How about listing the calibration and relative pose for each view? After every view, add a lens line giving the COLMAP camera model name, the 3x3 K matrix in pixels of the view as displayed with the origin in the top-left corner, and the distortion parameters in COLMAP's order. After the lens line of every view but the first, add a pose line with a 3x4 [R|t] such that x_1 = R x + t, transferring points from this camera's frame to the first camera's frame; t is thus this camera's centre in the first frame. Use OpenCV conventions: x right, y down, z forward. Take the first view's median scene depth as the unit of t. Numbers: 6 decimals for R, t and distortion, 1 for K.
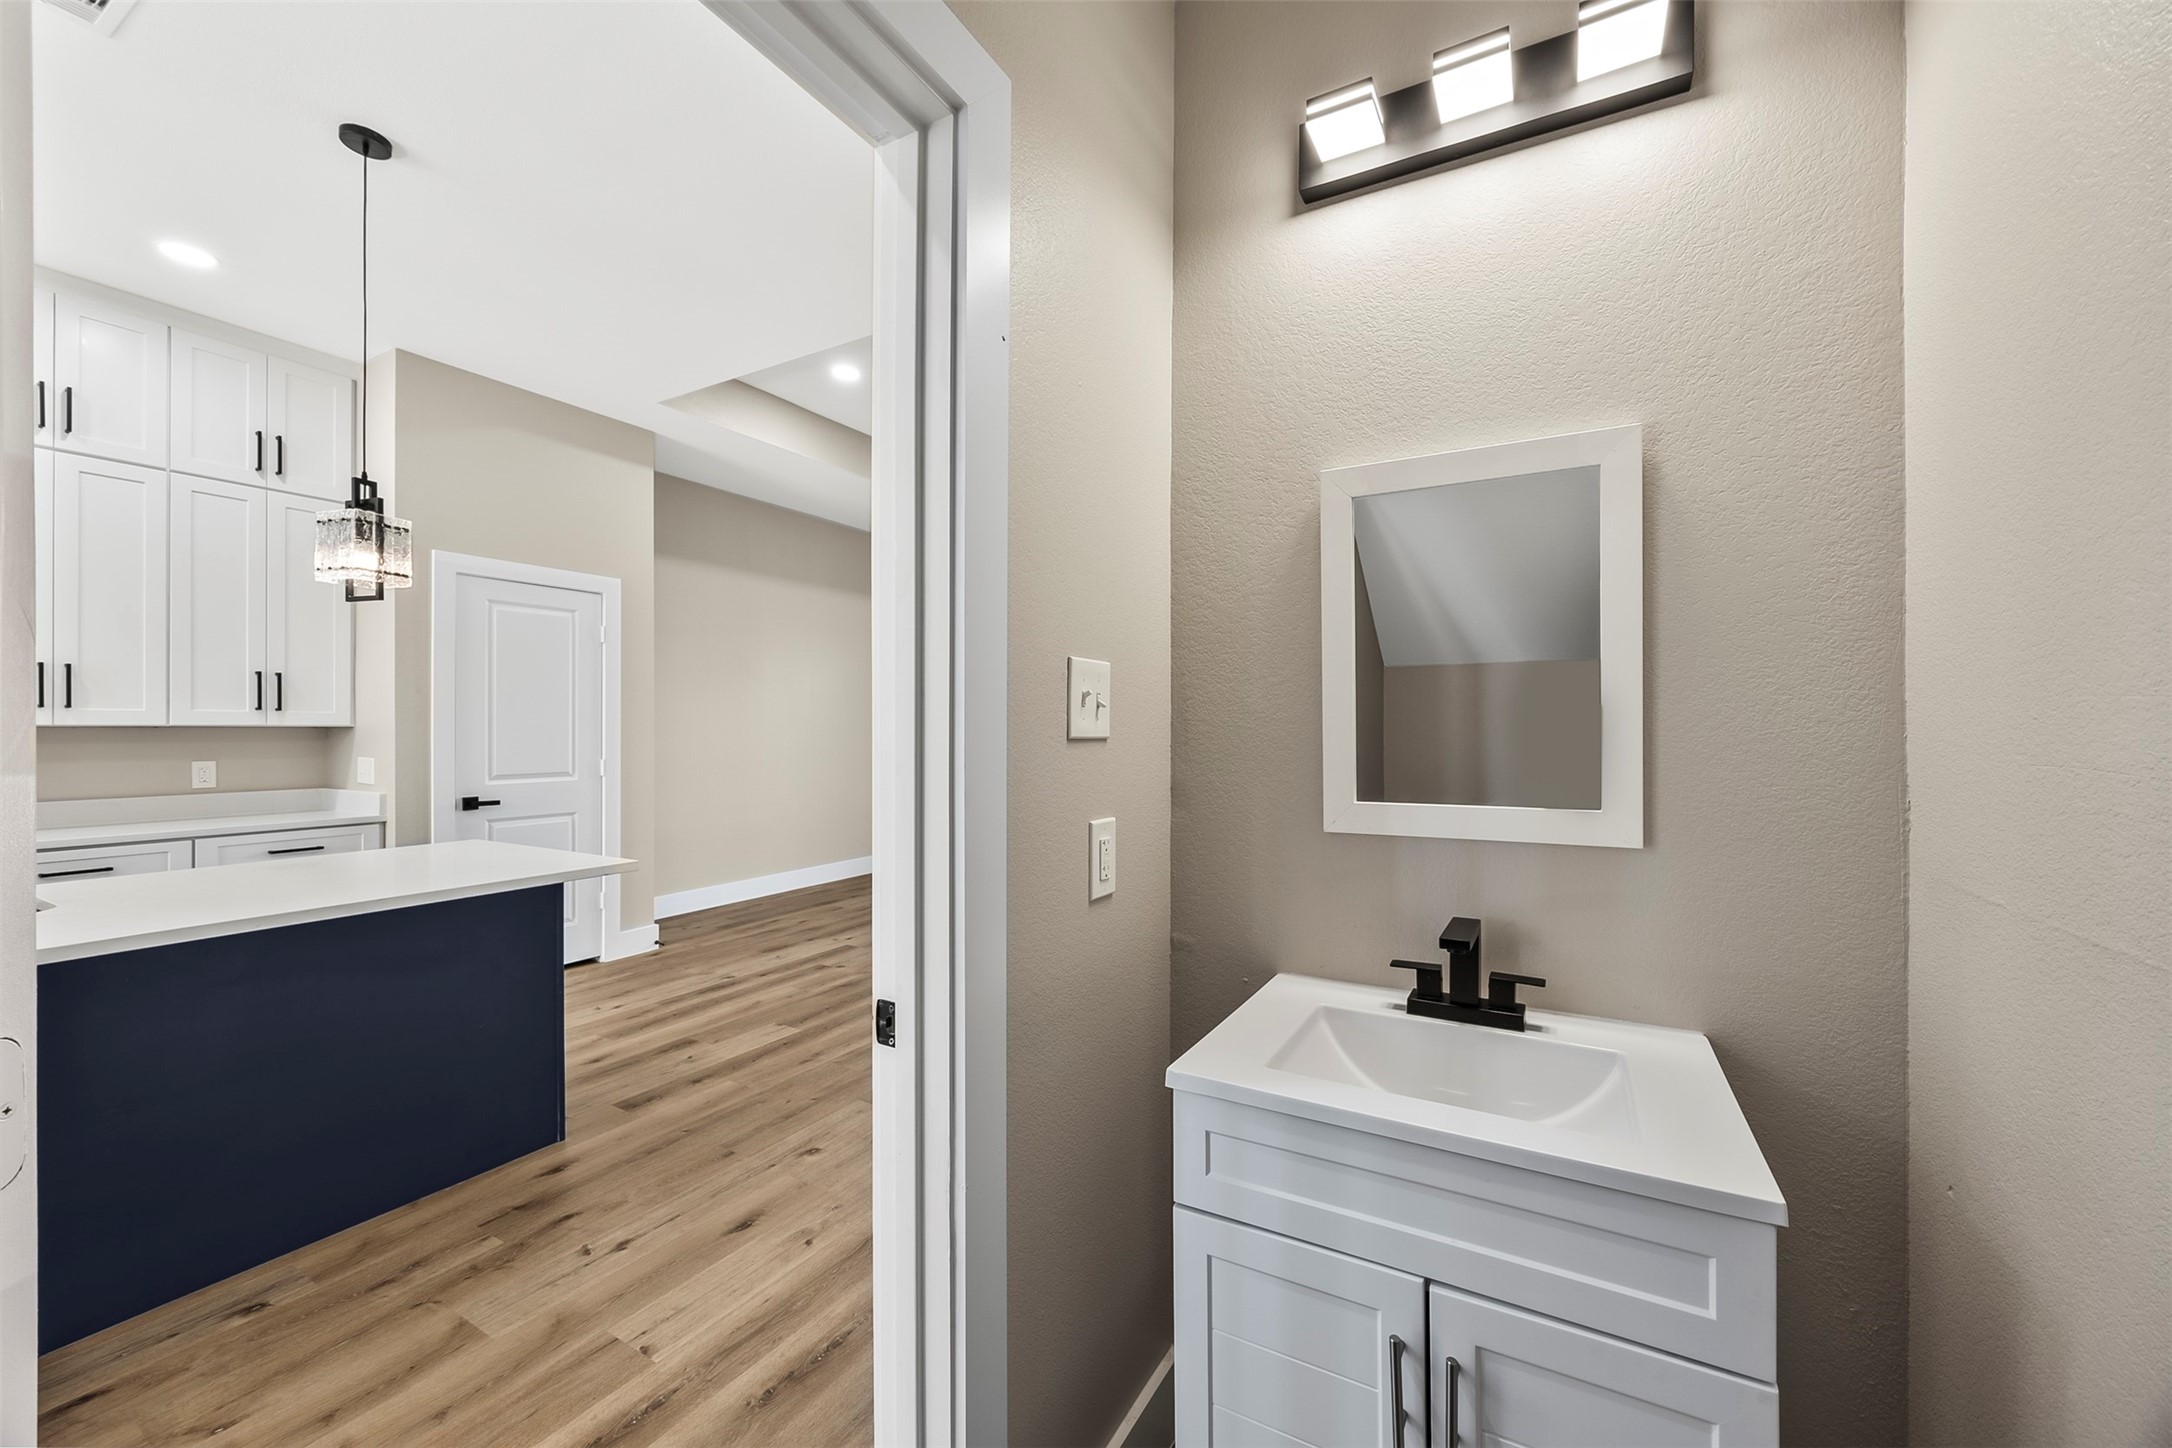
lens RADIAL K [[834.7, 0, 1091.7], [0, 834.7, 727.2], [0, 0, 1]] dist [-0.000317, -0.000410]
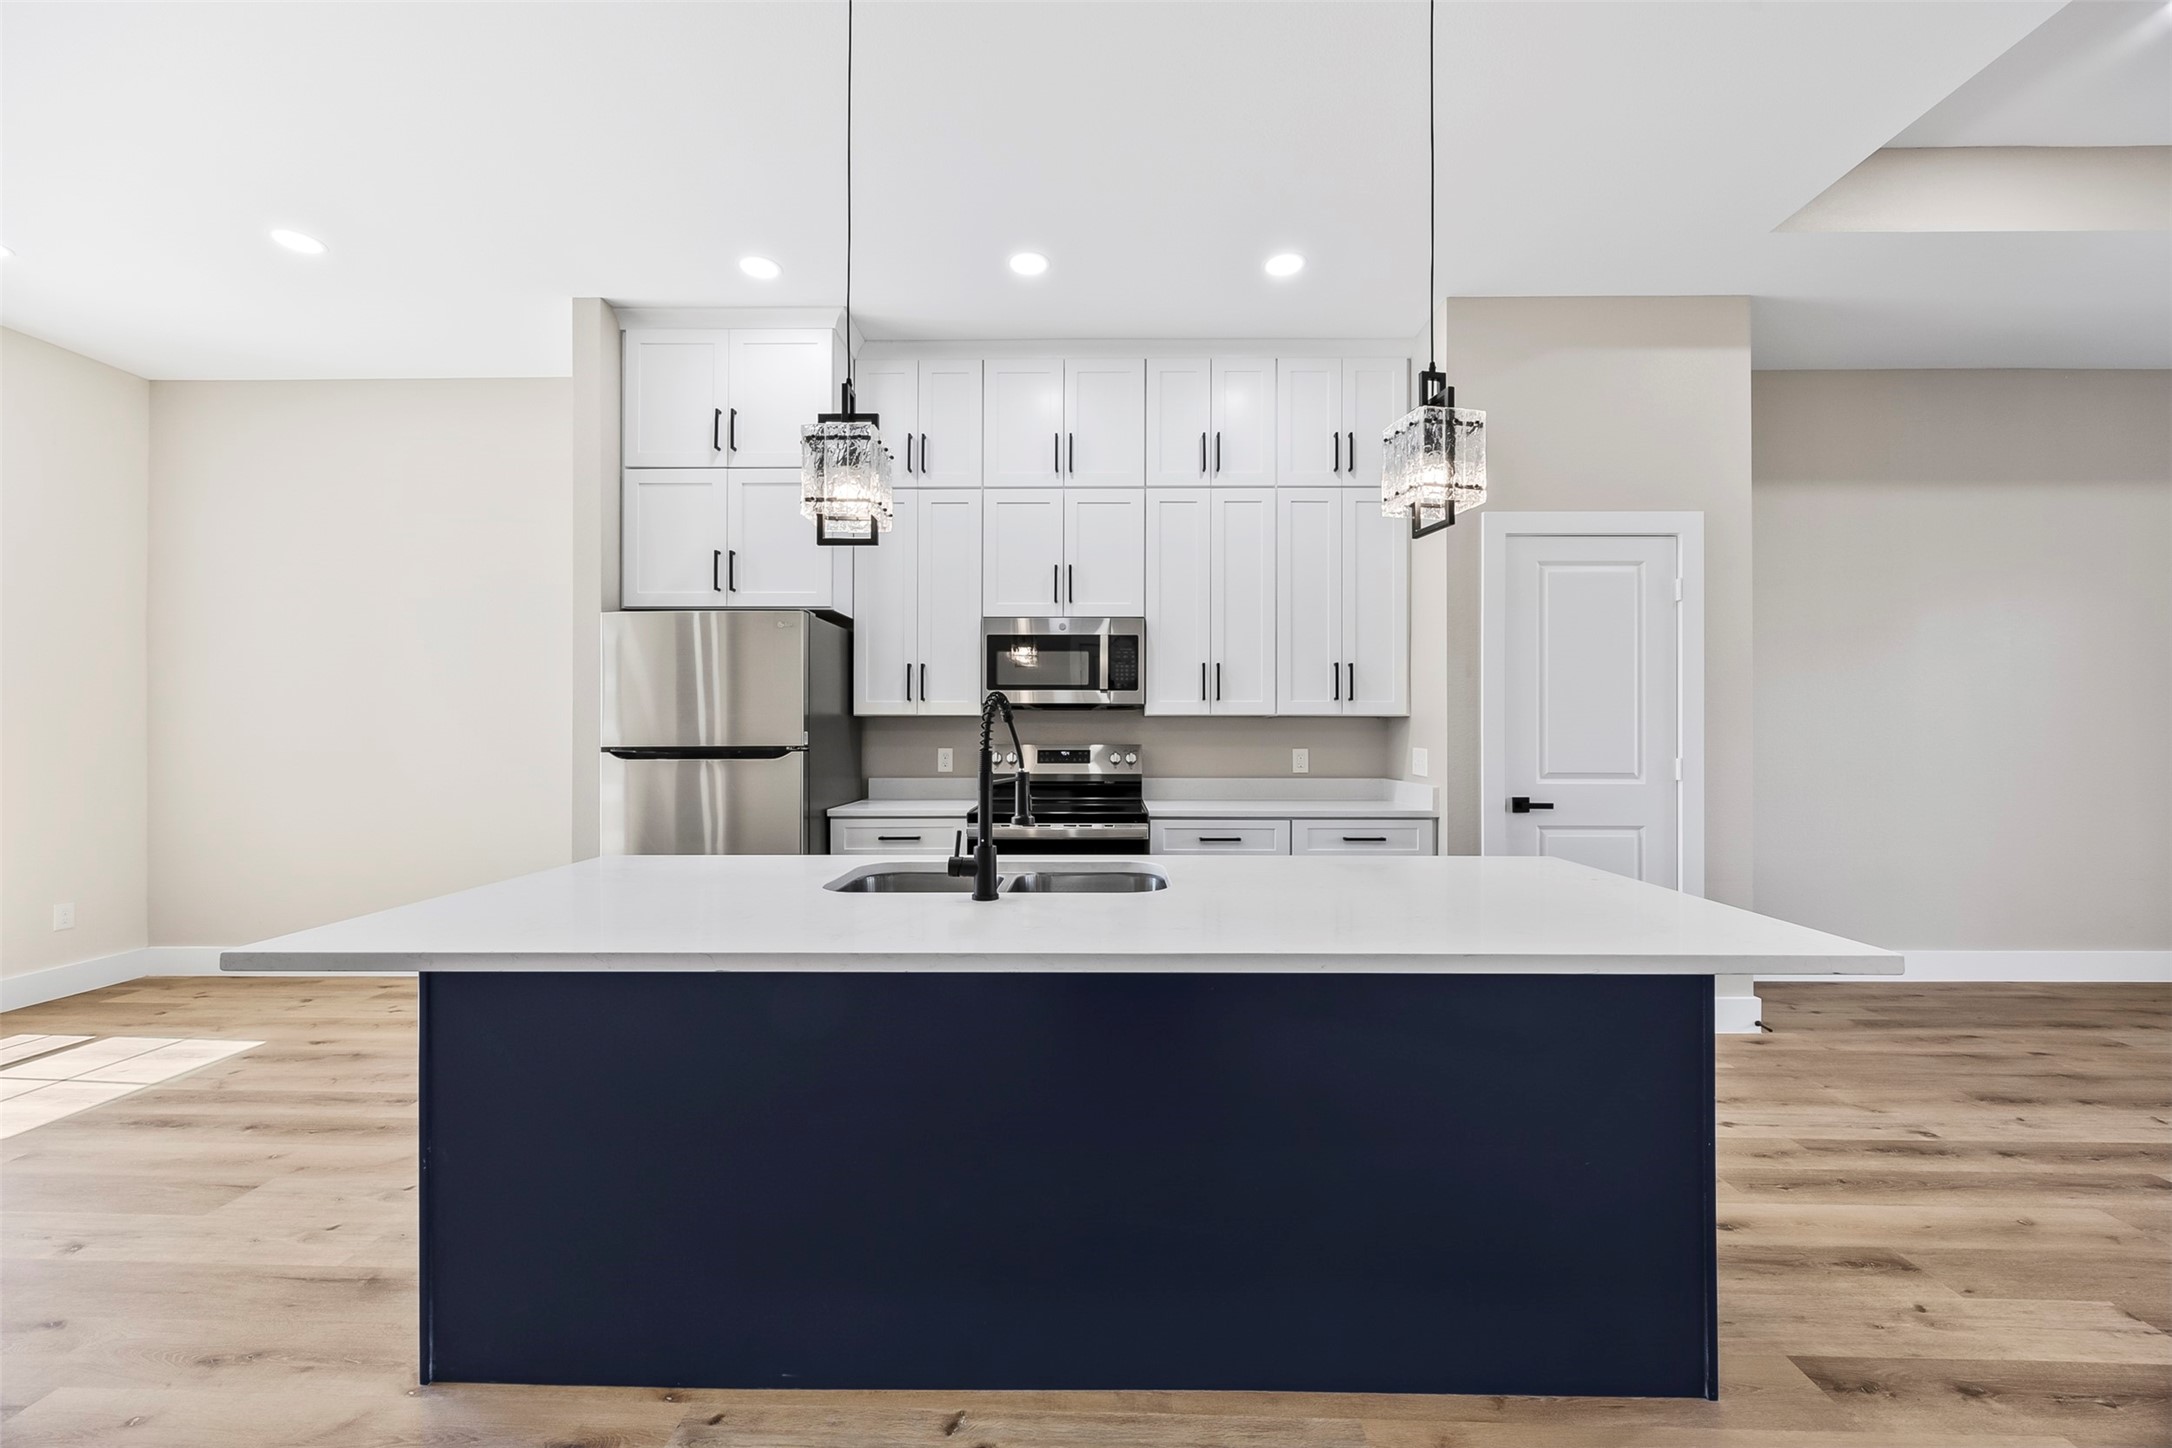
lens RADIAL K [[822.6, 0, 1094.6], [0, 822.6, 730.4], [0, 0, 1]] dist [-0.001934, -0.000252]
pose [[0.473610, -0.003790, -0.880727, -0.228776], [-0.001229, 0.999987, -0.004964, 0.021919], [0.880734, 0.003433, 0.473599, 0.238945]]
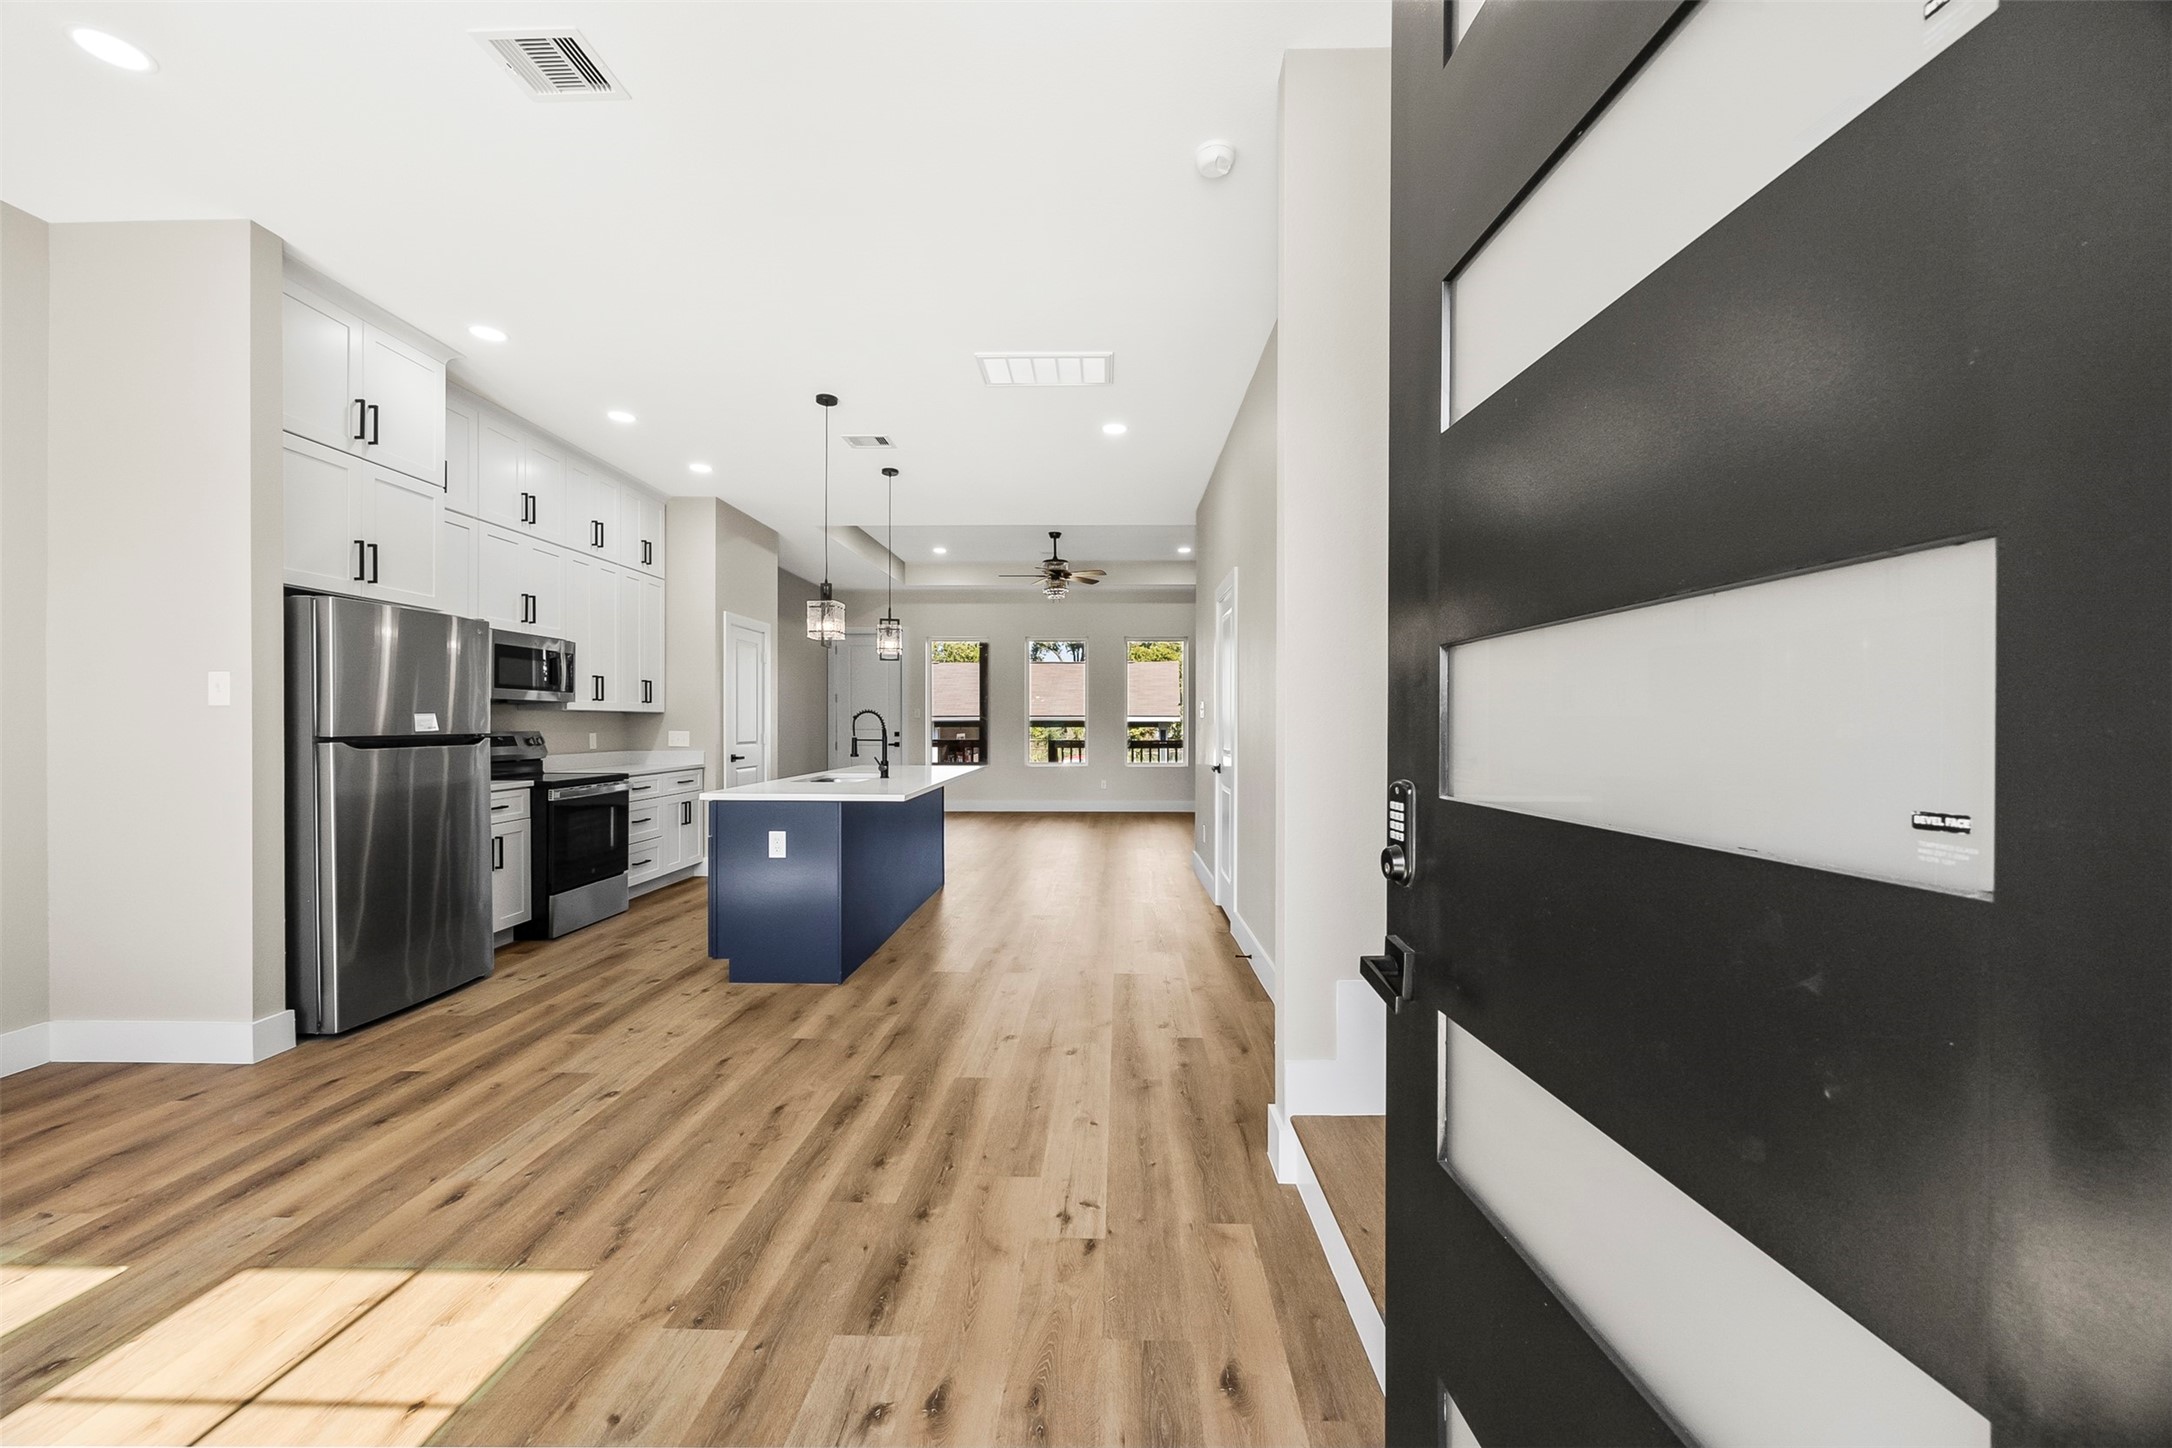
lens RADIAL K [[822.6, 0, 1094.6], [0, 822.6, 730.4], [0, 0, 1]] dist [-0.001934, -0.000252]
pose [[0.882370, -0.004299, 0.470536, -0.941797], [0.000801, 0.999971, 0.007633, 0.023638], [-0.470555, -0.006359, 0.882348, -0.893403]]
